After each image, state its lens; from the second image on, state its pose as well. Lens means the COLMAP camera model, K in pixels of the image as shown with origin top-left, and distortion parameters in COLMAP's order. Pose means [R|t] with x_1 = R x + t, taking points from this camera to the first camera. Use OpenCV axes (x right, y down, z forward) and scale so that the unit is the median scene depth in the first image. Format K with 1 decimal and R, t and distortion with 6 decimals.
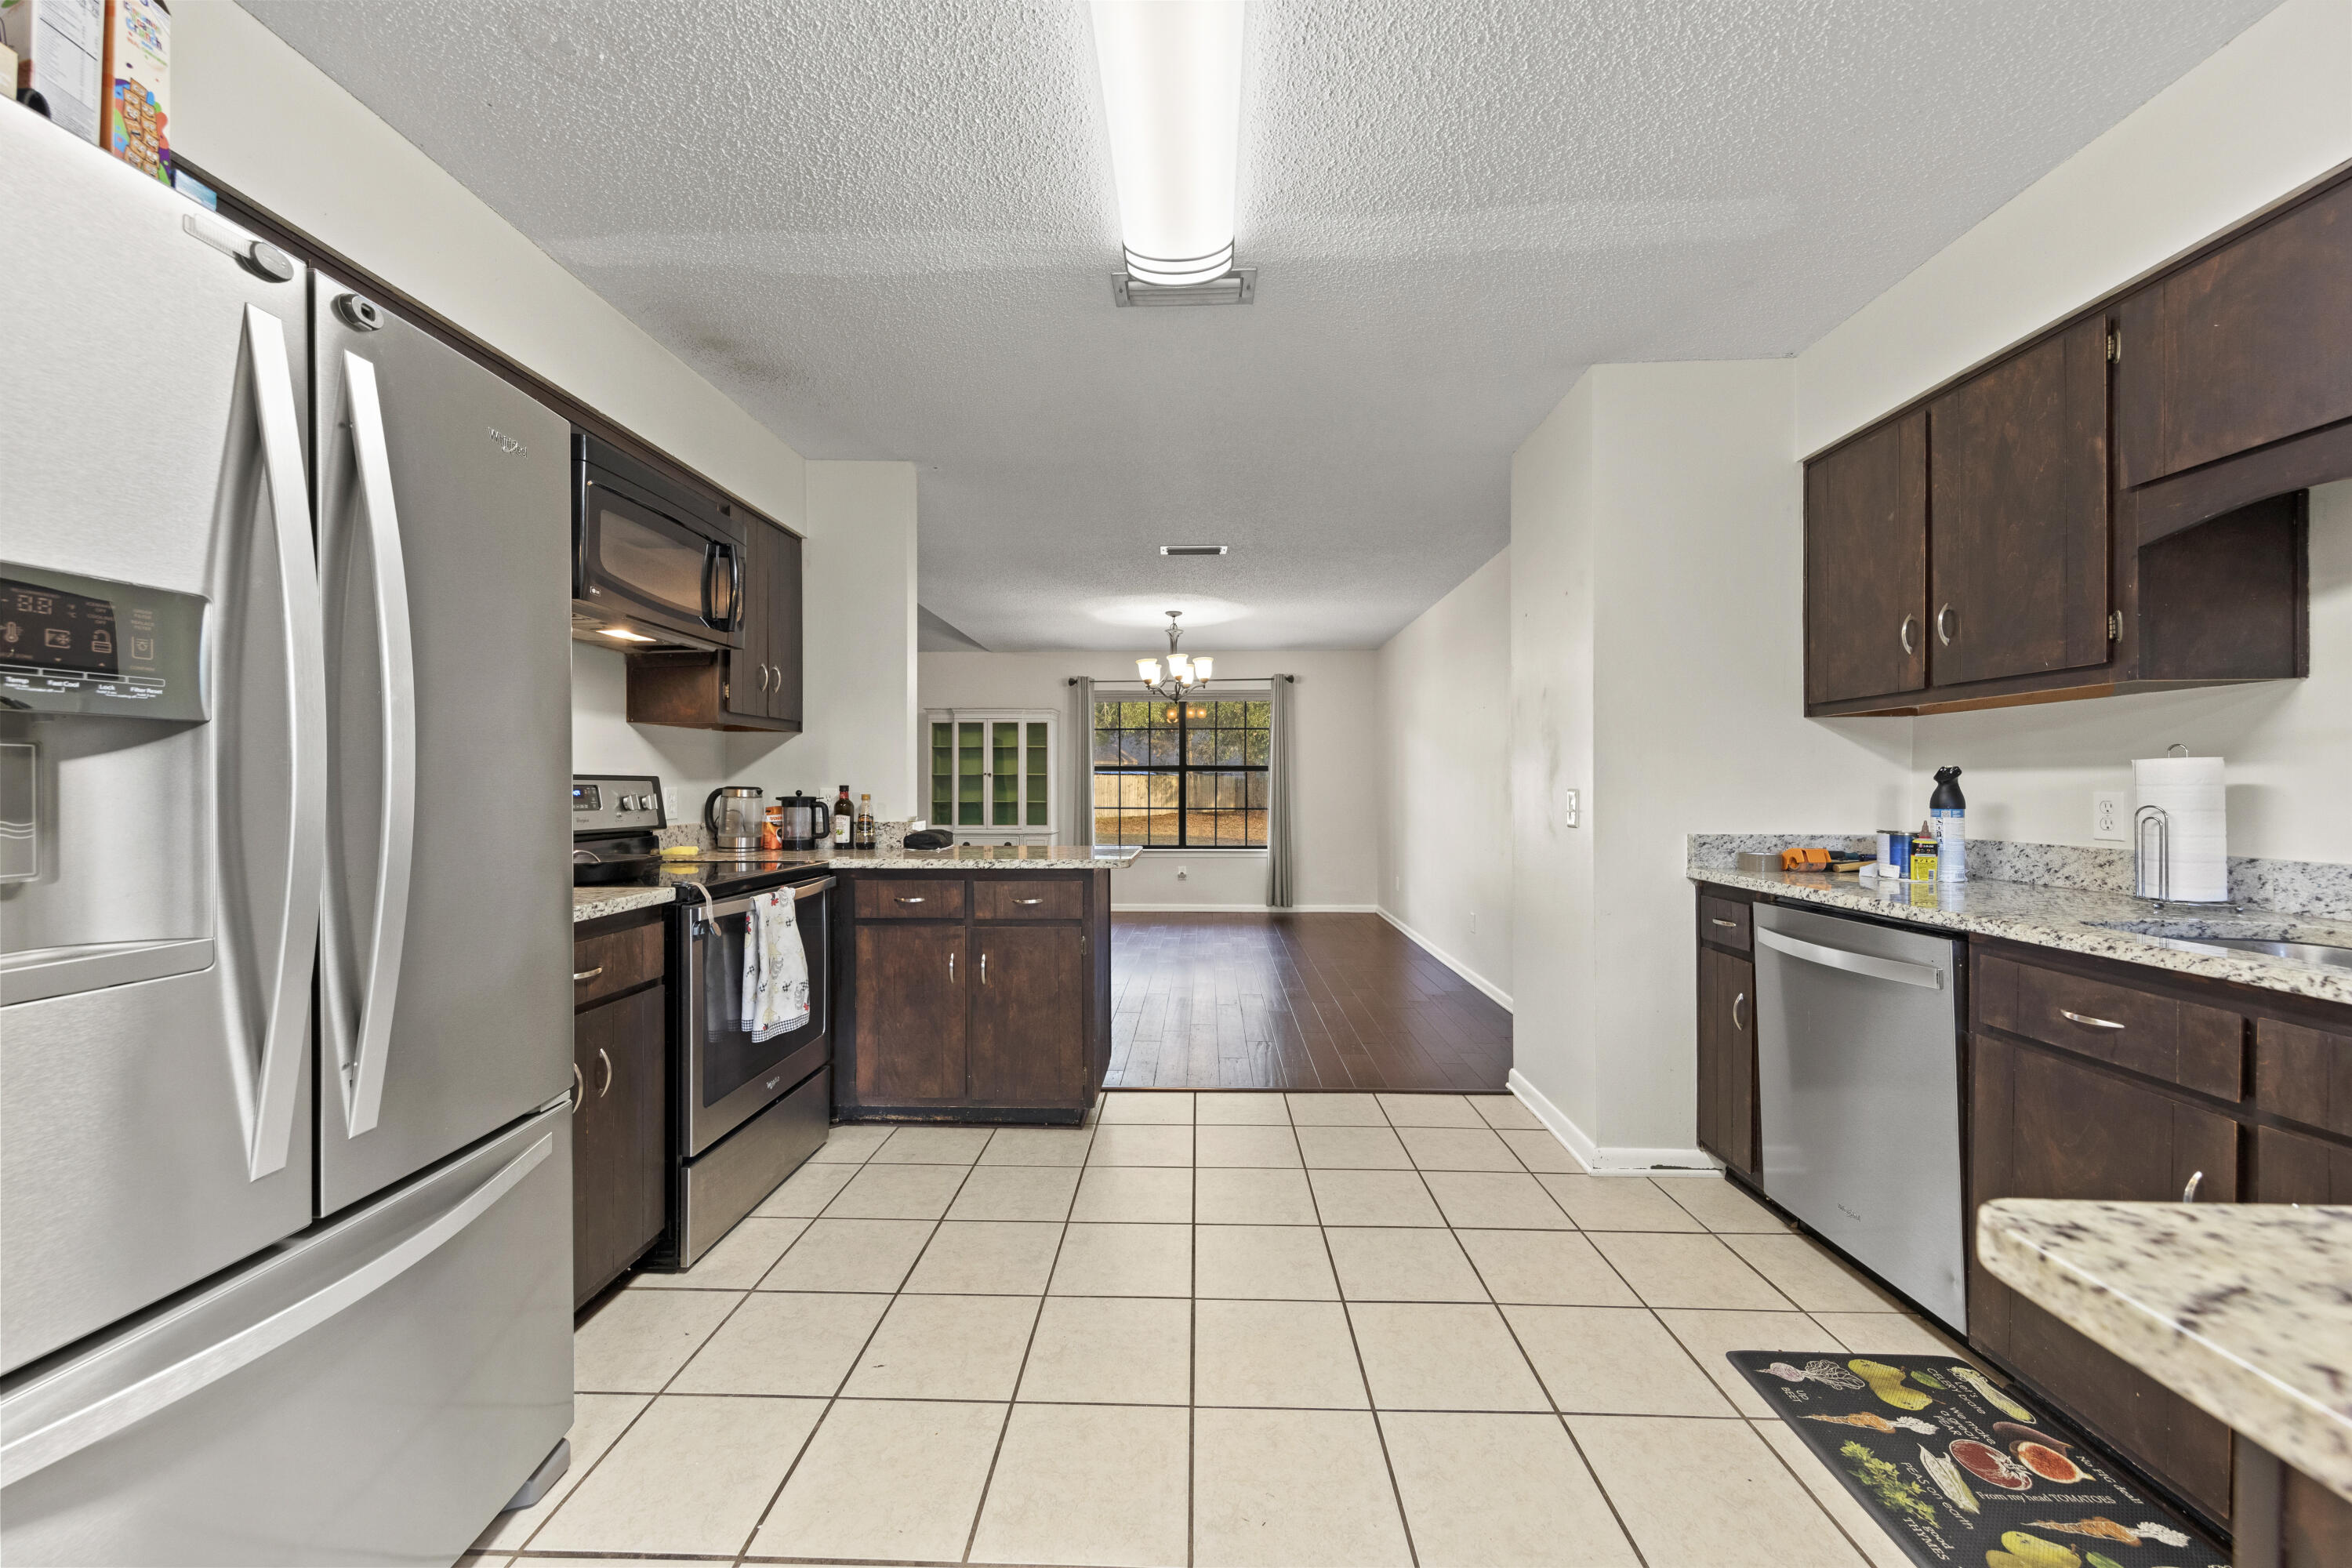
lens RADIAL K [[854.6, 0, 1176.0], [0, 854.6, 784.0], [0, 0, 1]] dist [0.000131, -0.000001]
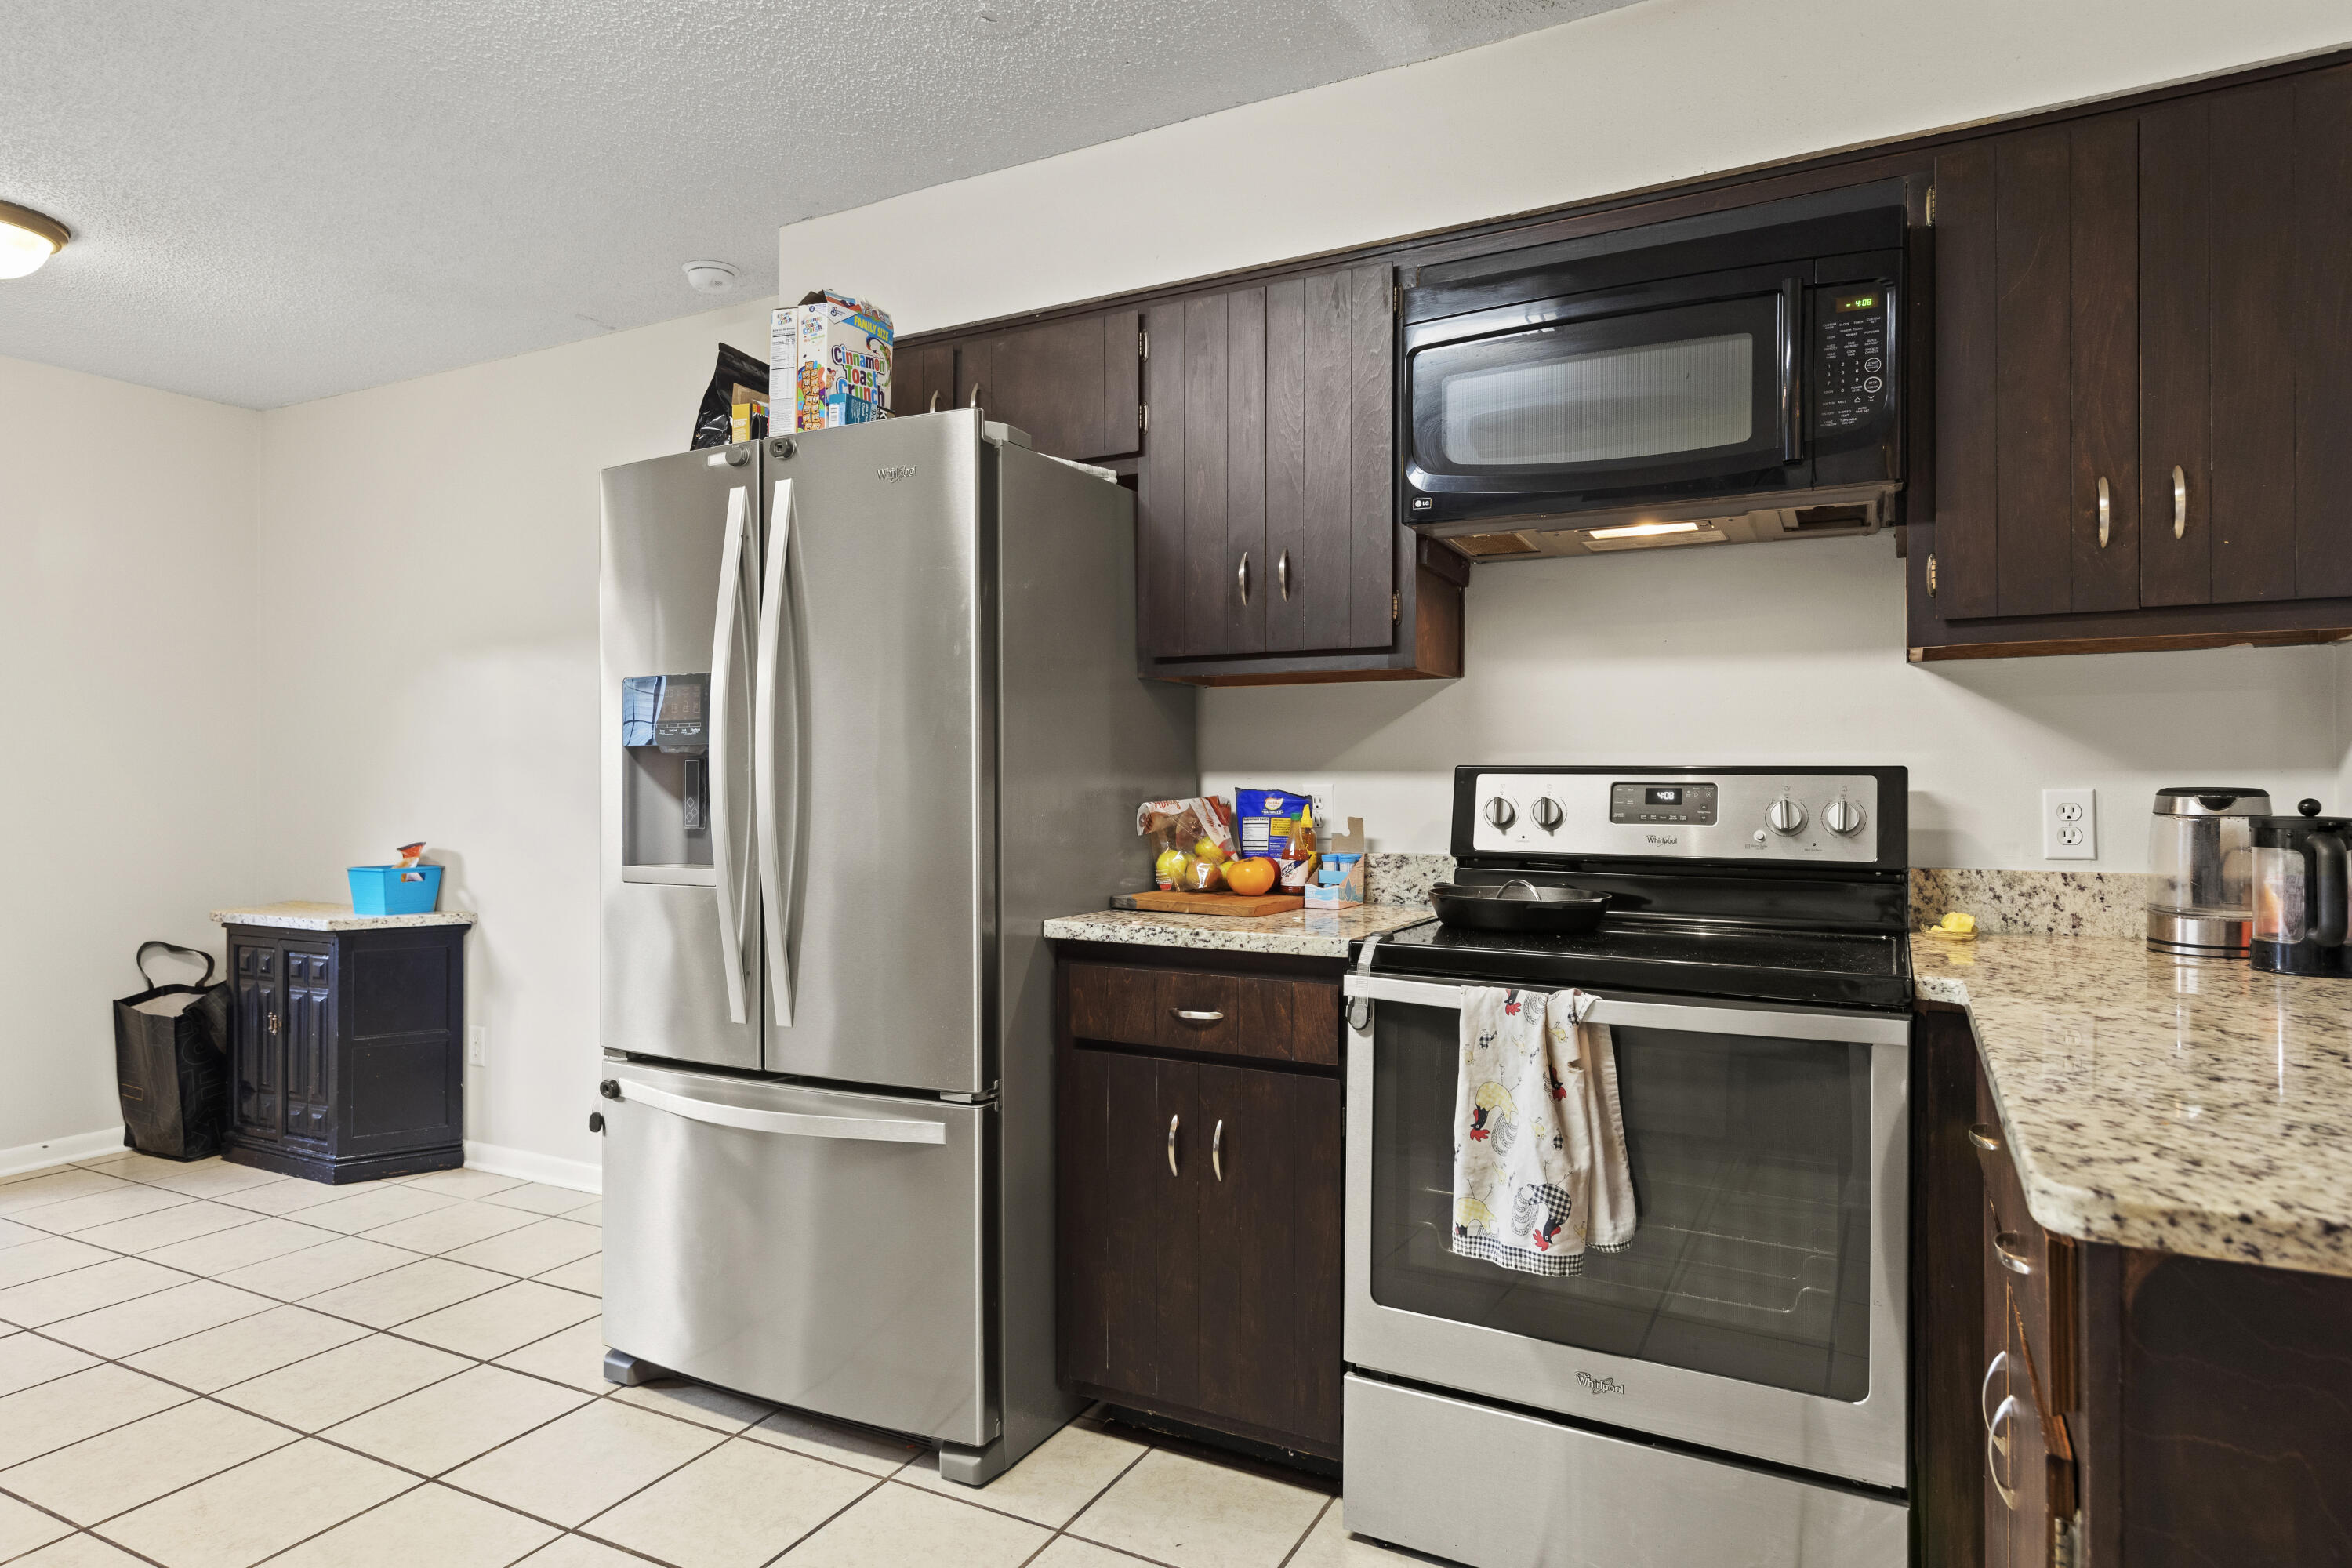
lens RADIAL K [[1329.4, 0, 1176.0], [0, 1329.4, 784.0], [0, 0, 1]] dist [0.003939, 0.001765]
pose [[-0.429985, 0.000651, -0.902836, 0.422276], [-0.001894, 0.999997, 0.001624, 0.001656], [0.902834, 0.002408, -0.429983, 1.420205]]
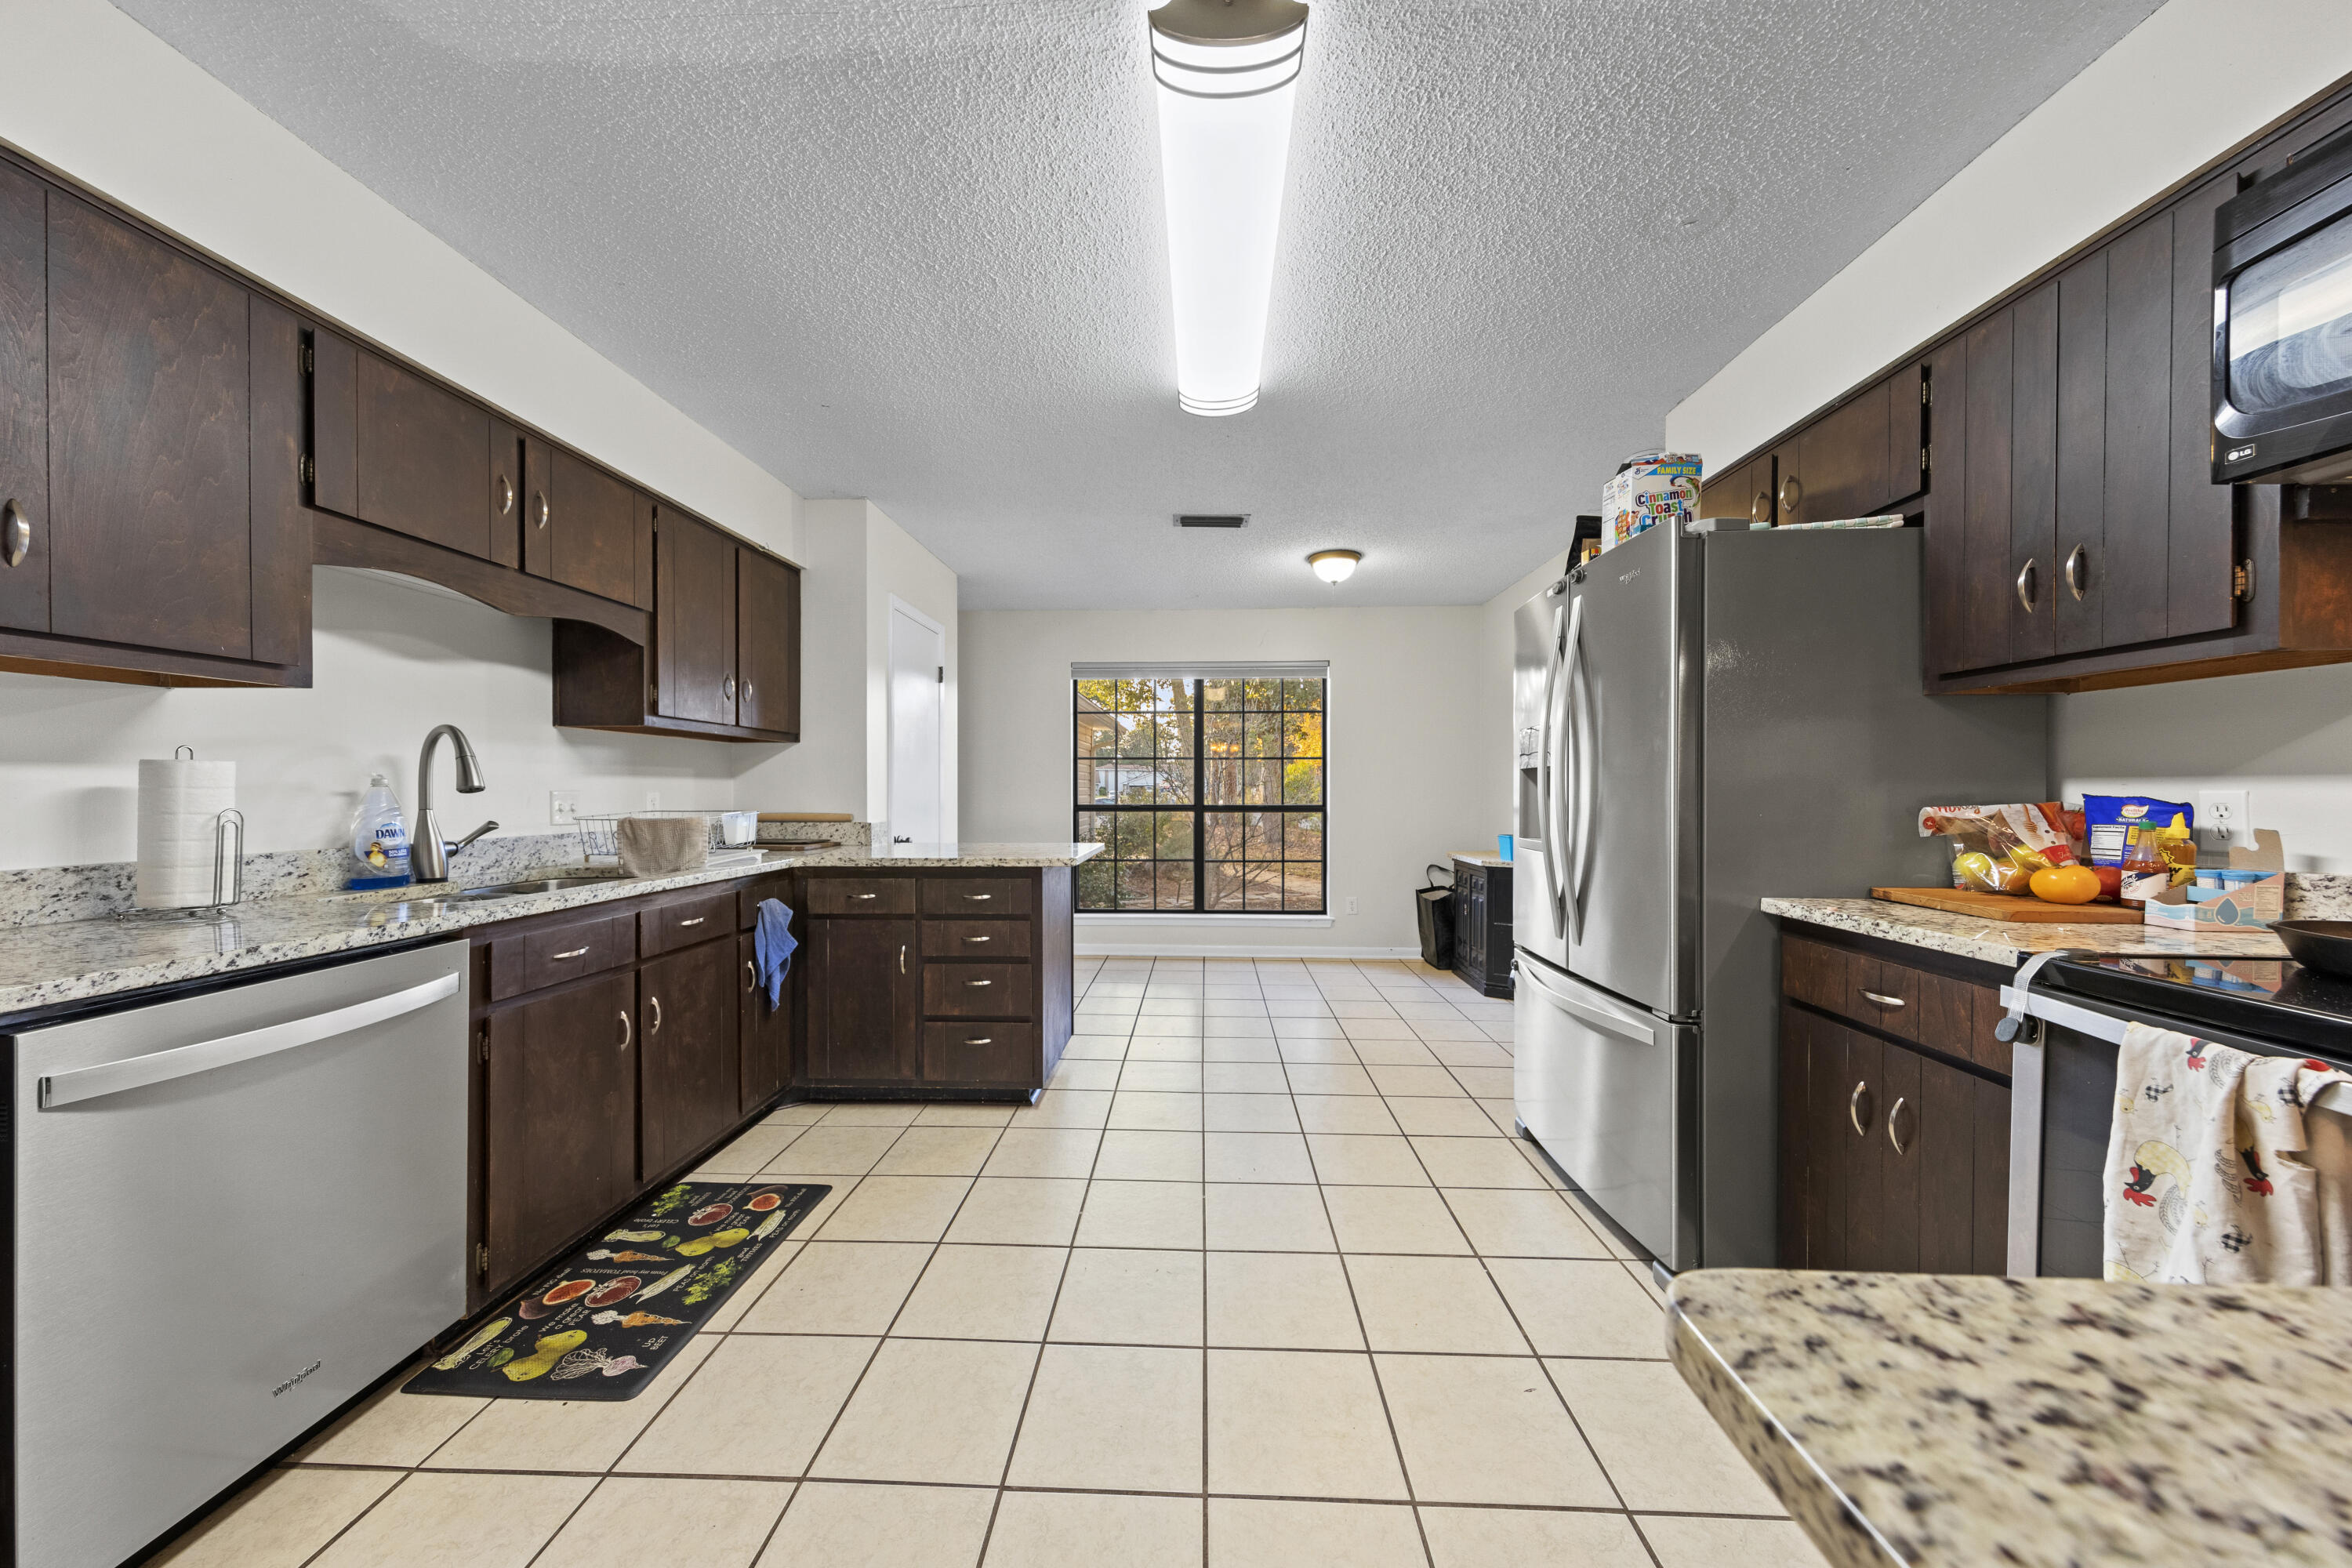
lens RADIAL K [[772.8, 0, 1177.5], [0, 772.8, 797.9], [0, 0, 1]] dist [-0.000258, -0.000018]
pose [[-0.999999, -0.000159, 0.001688, 0.044907], [-0.000141, 0.999945, 0.010507, 0.003412], [-0.001690, 0.010506, -0.999943, 1.689757]]
